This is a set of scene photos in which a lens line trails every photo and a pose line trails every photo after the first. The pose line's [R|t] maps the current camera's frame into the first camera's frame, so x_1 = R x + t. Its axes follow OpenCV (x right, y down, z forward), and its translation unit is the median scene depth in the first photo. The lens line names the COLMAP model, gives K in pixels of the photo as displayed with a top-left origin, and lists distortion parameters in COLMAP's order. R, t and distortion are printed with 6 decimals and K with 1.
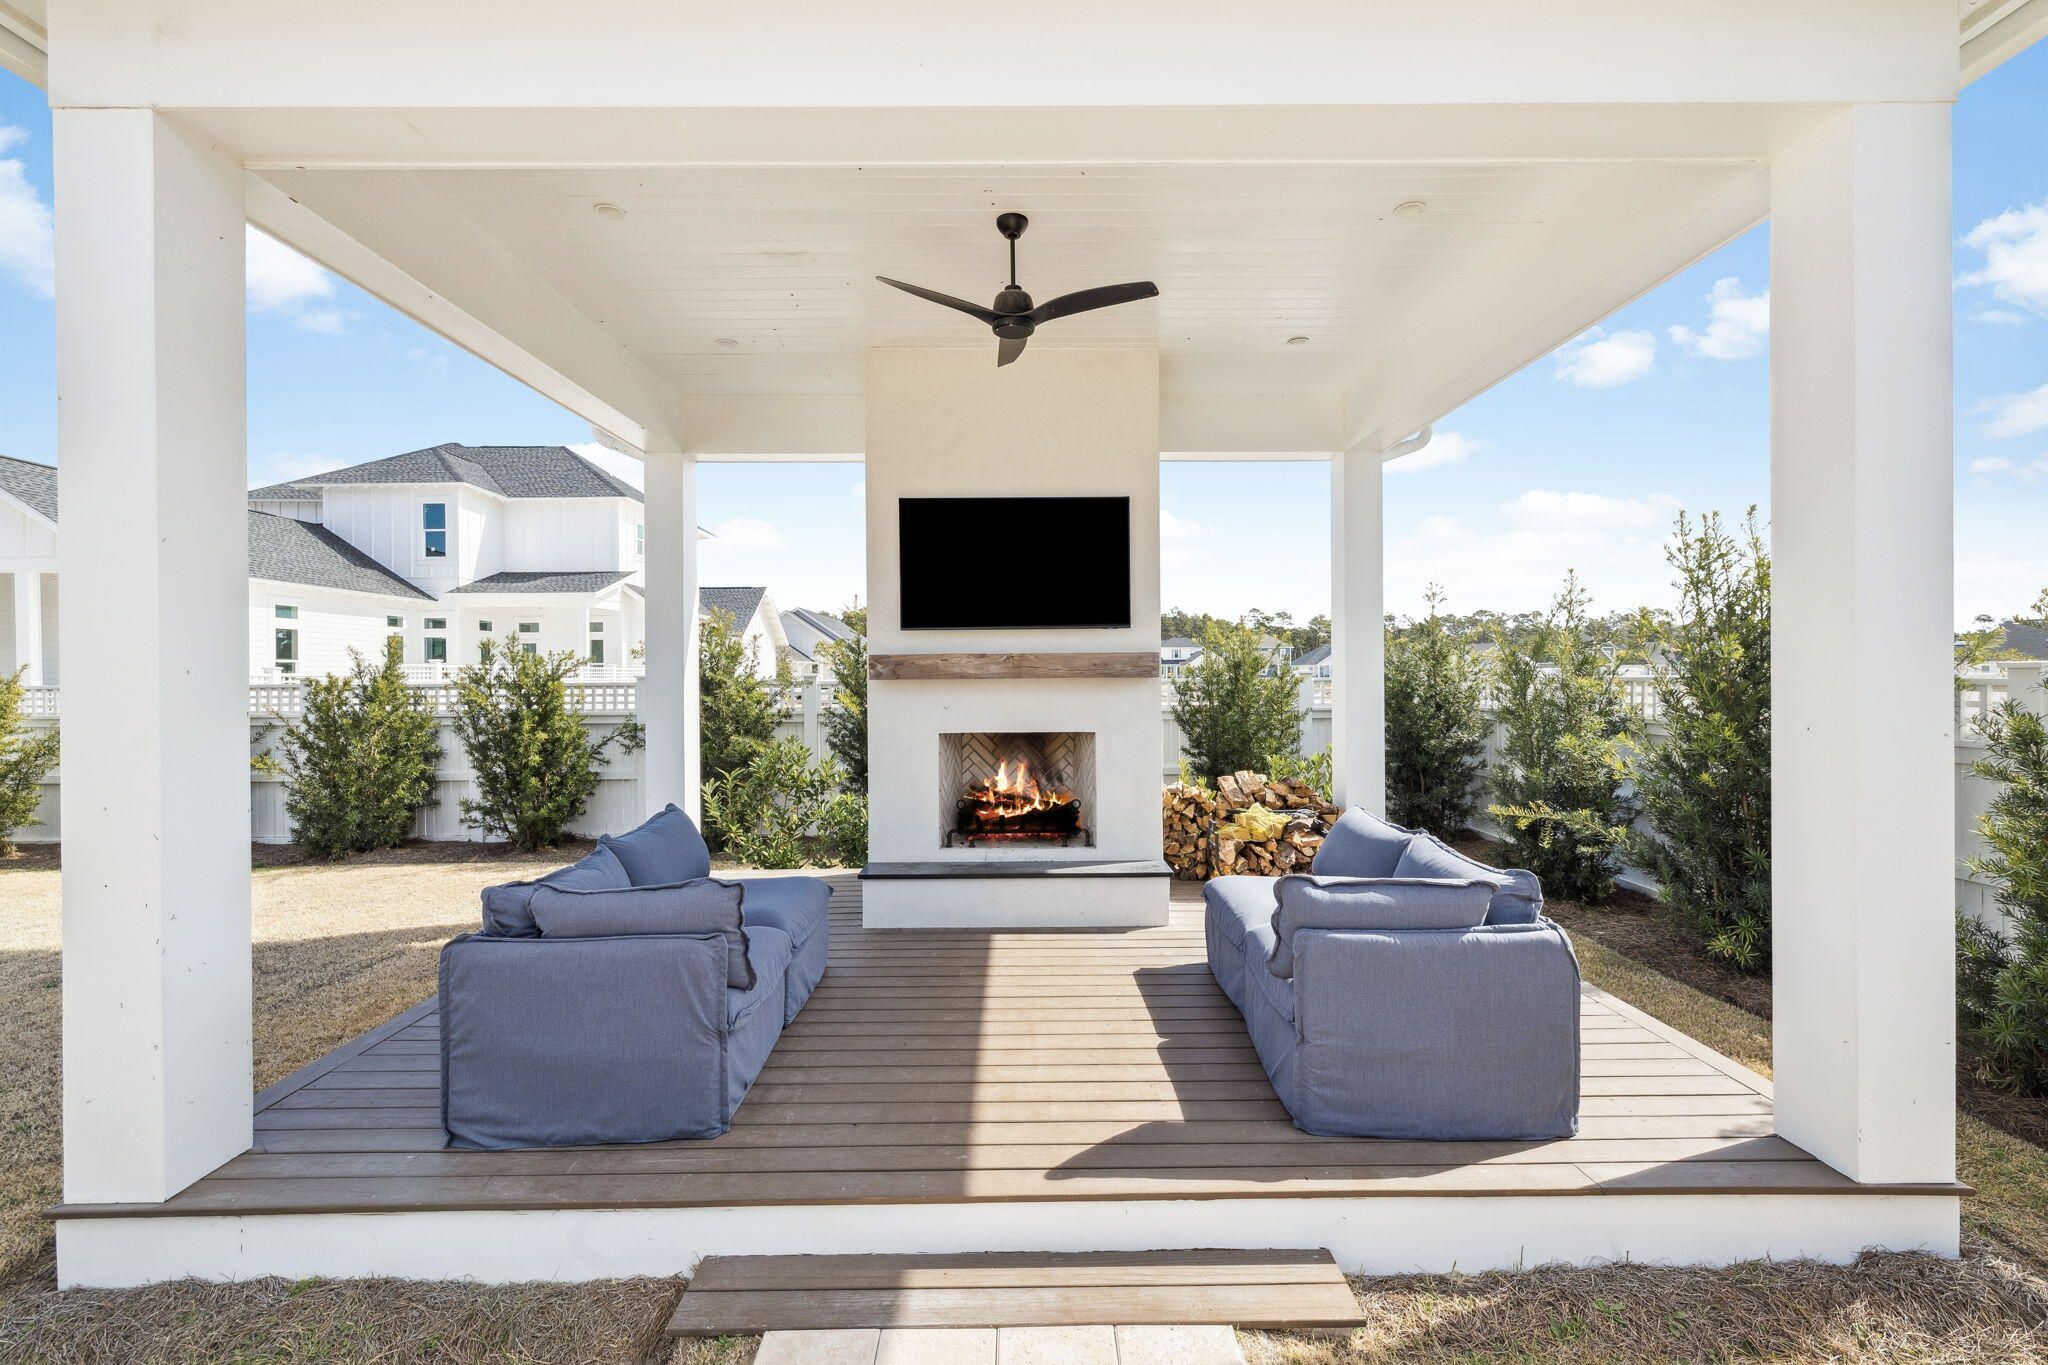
lens RADIAL K [[861.3, 0, 1020.3], [0, 861.3, 679.7], [0, 0, 1]] dist [0.000618, -0.000400]
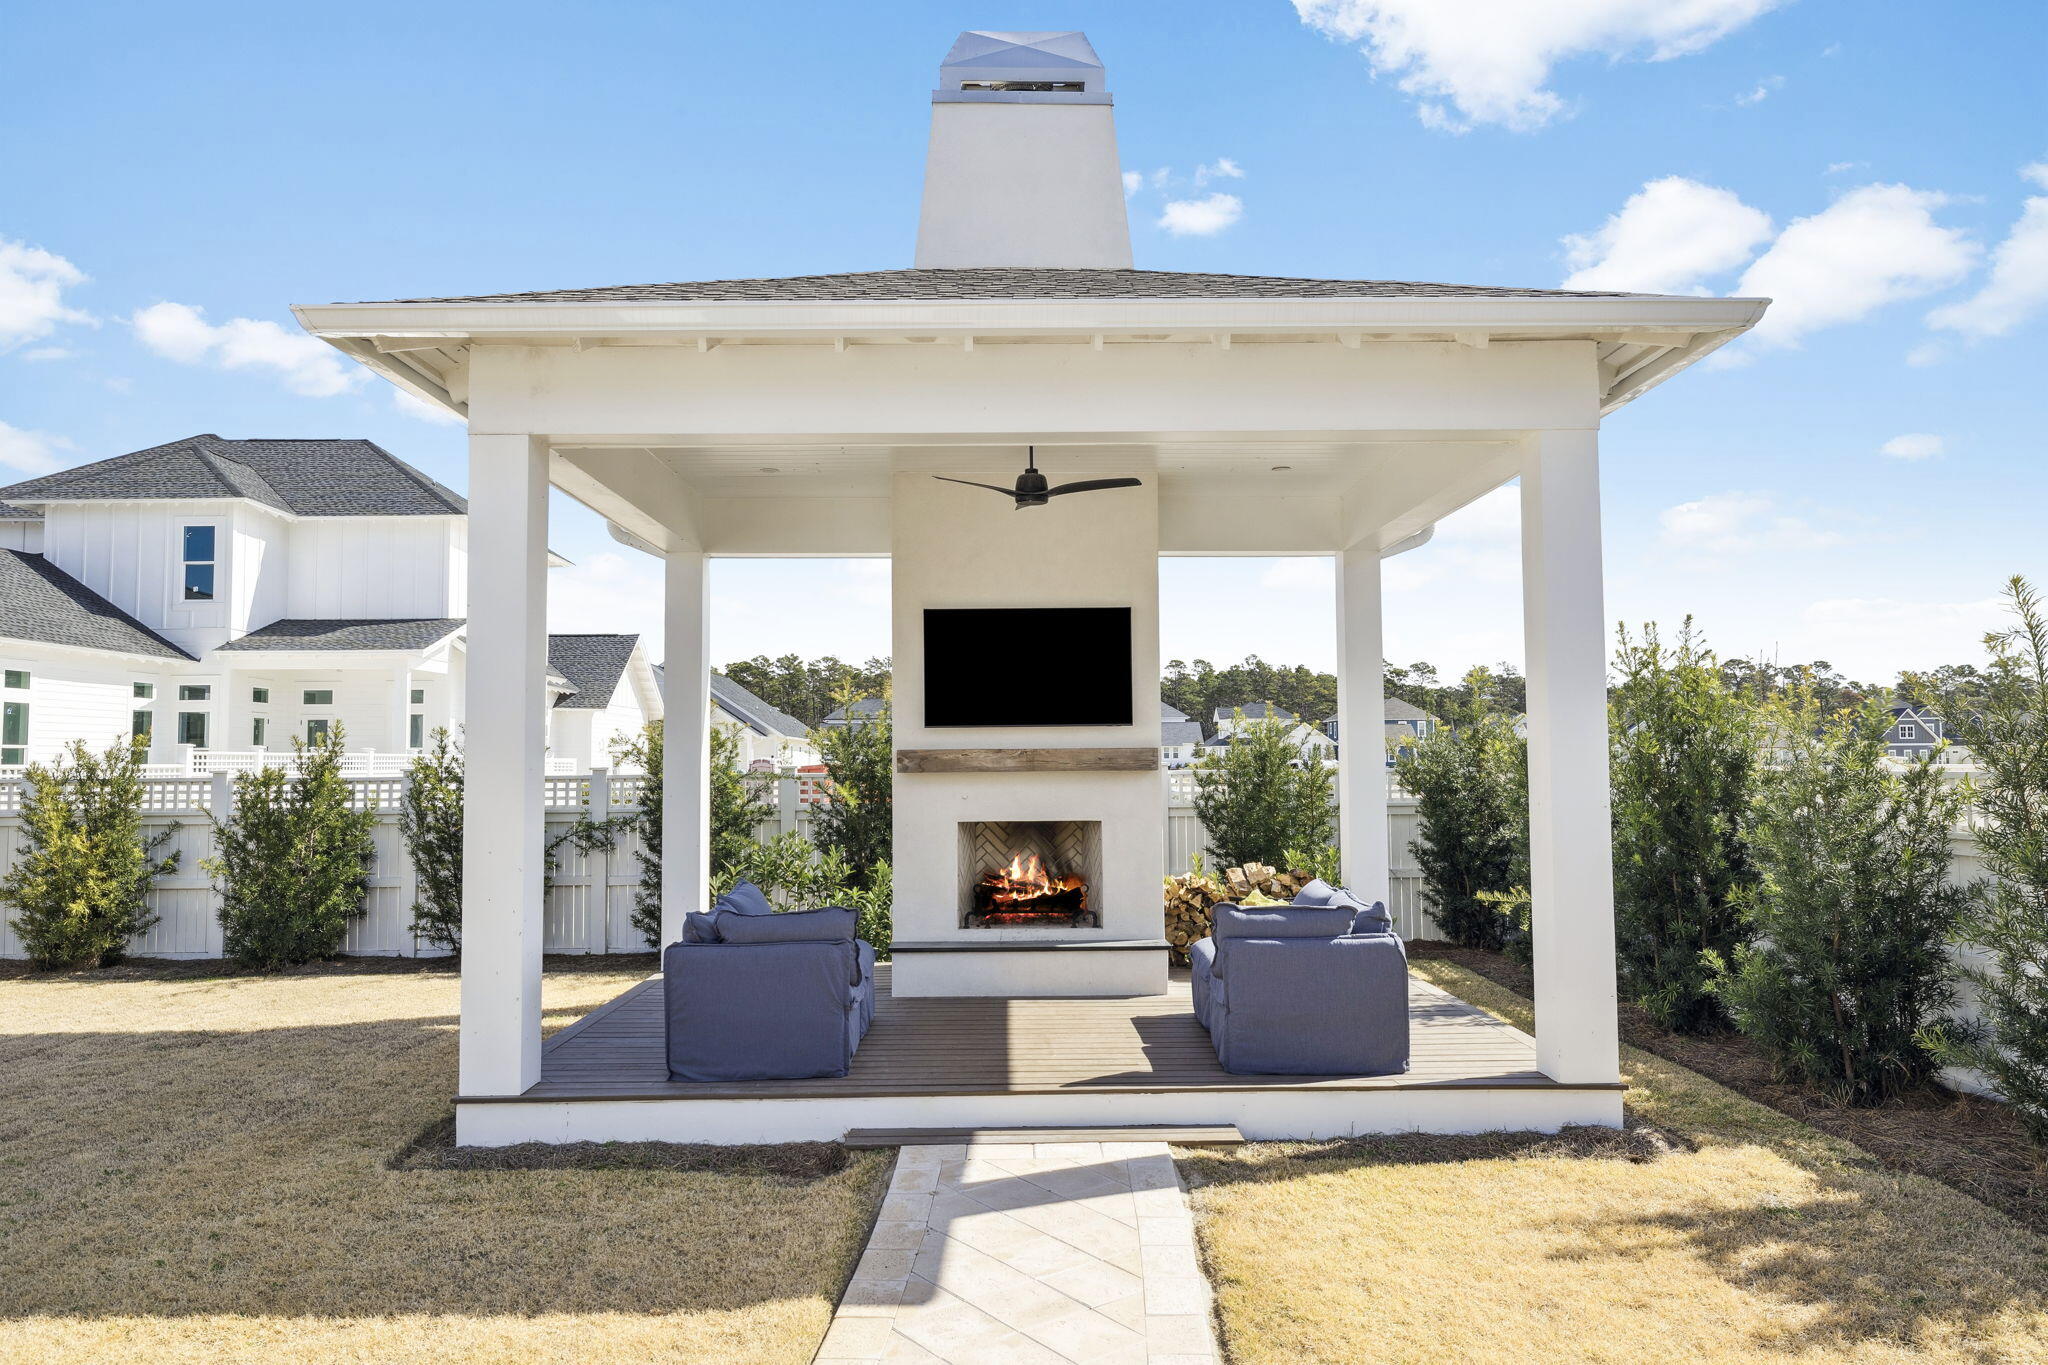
lens RADIAL K [[1389.4, 0, 1024.0], [0, 1389.4, 682.5], [0, 0, 1]] dist [-0.000647, -0.000624]
pose [[0.999925, -0.000328, 0.012223, -0.023113], [0.001095, 0.998027, -0.062779, -0.002349], [-0.012178, 0.062788, 0.997953, -0.544478]]
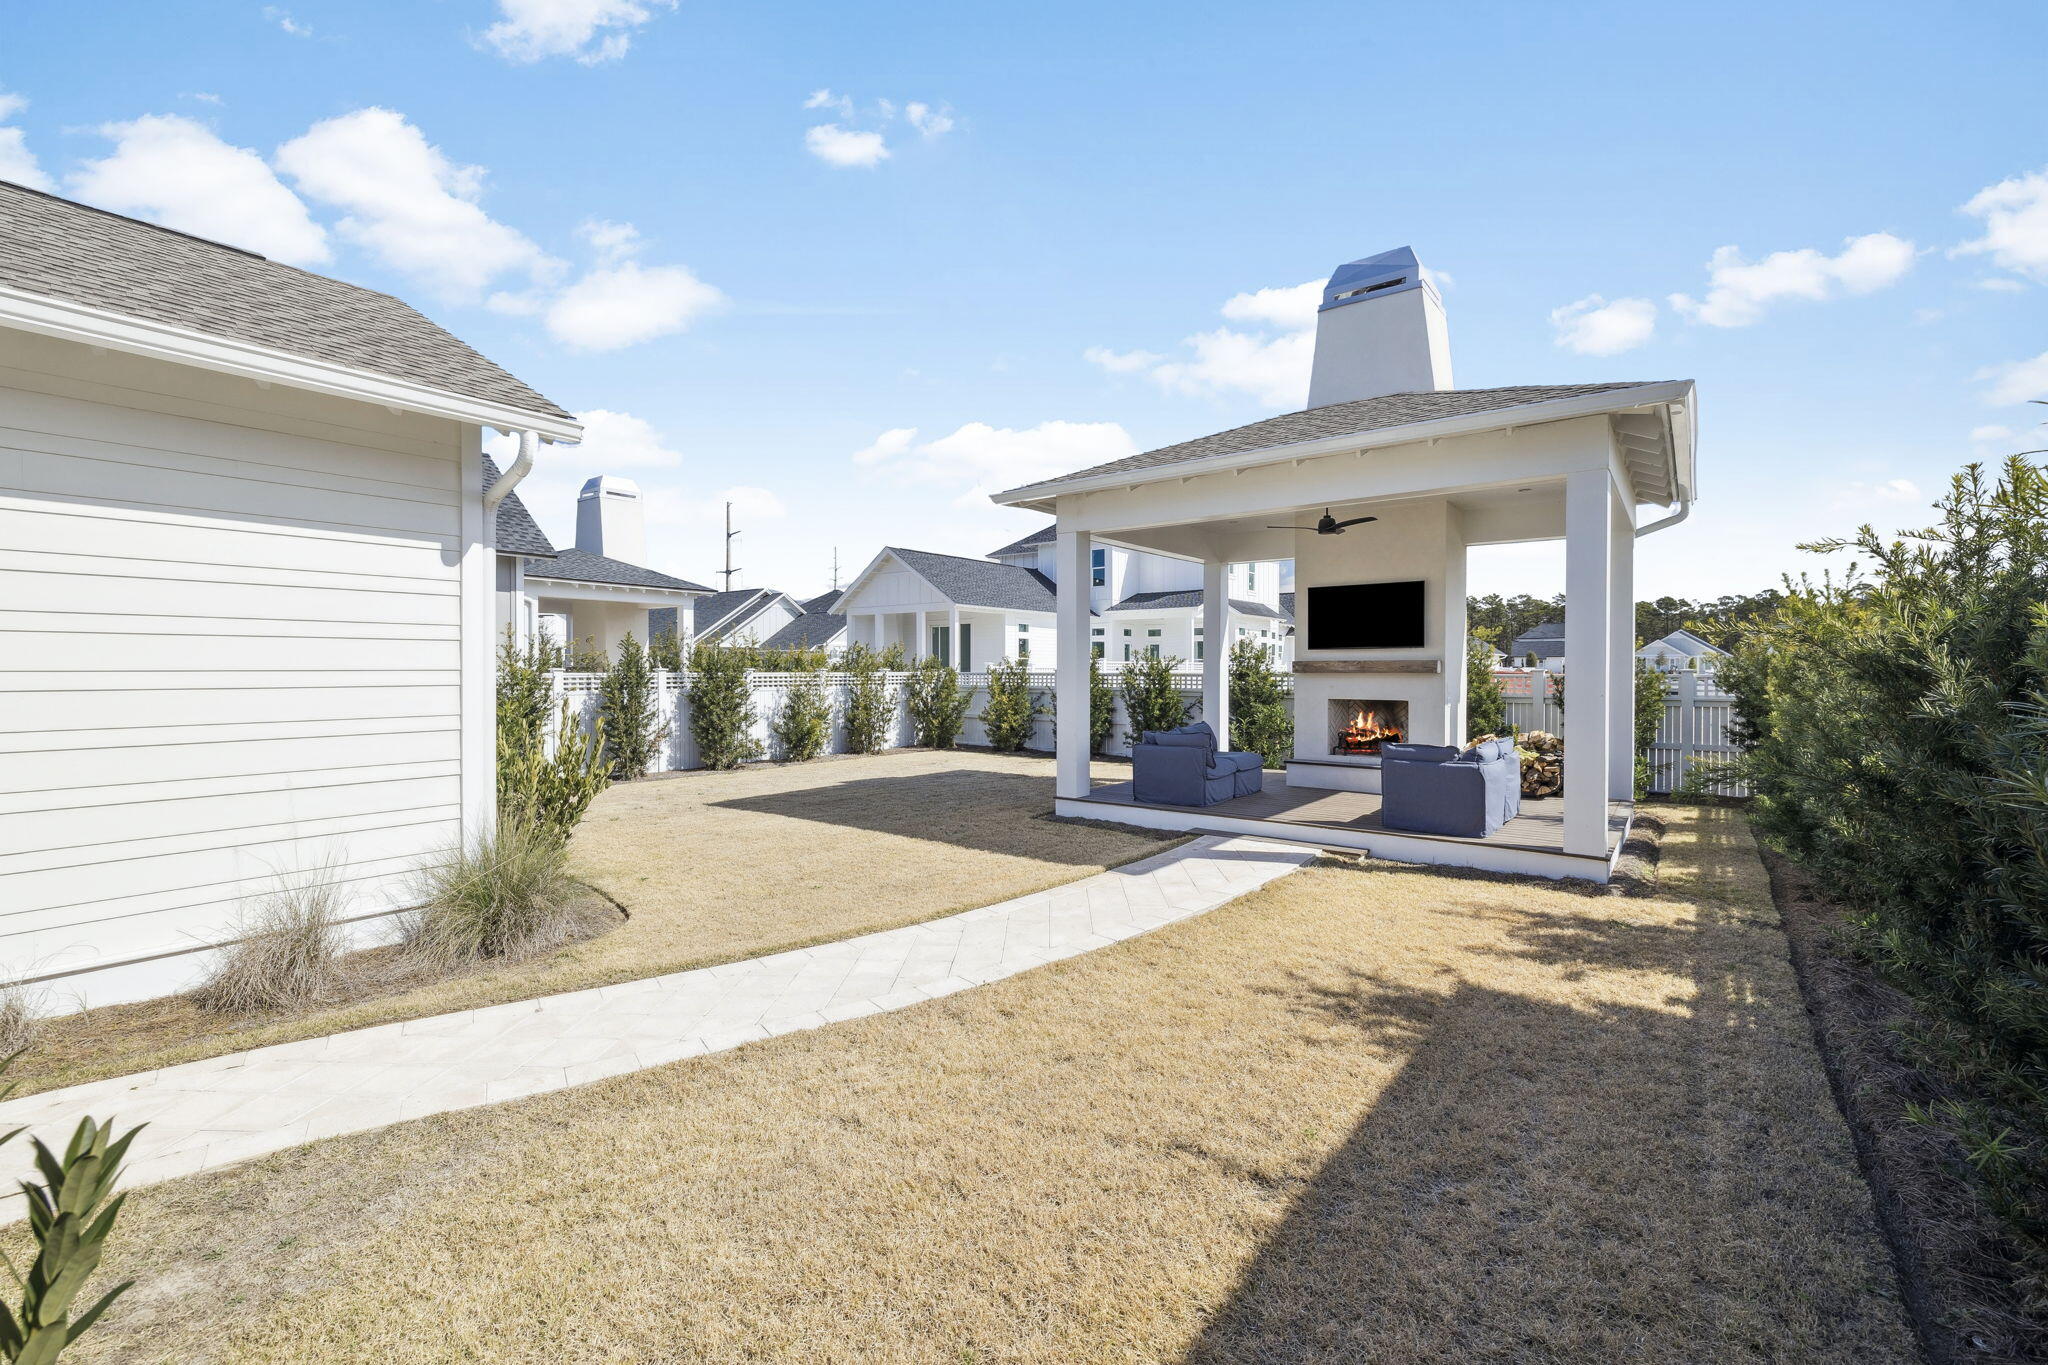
lens RADIAL K [[861.3, 0, 1020.3], [0, 861.3, 679.7], [0, 0, 1]] dist [0.000618, -0.000400]
pose [[0.782326, 0.014514, -0.622700, 0.436665], [-0.009382, 0.999890, 0.011518, -0.000889], [0.622799, -0.003169, 0.782376, -0.768705]]
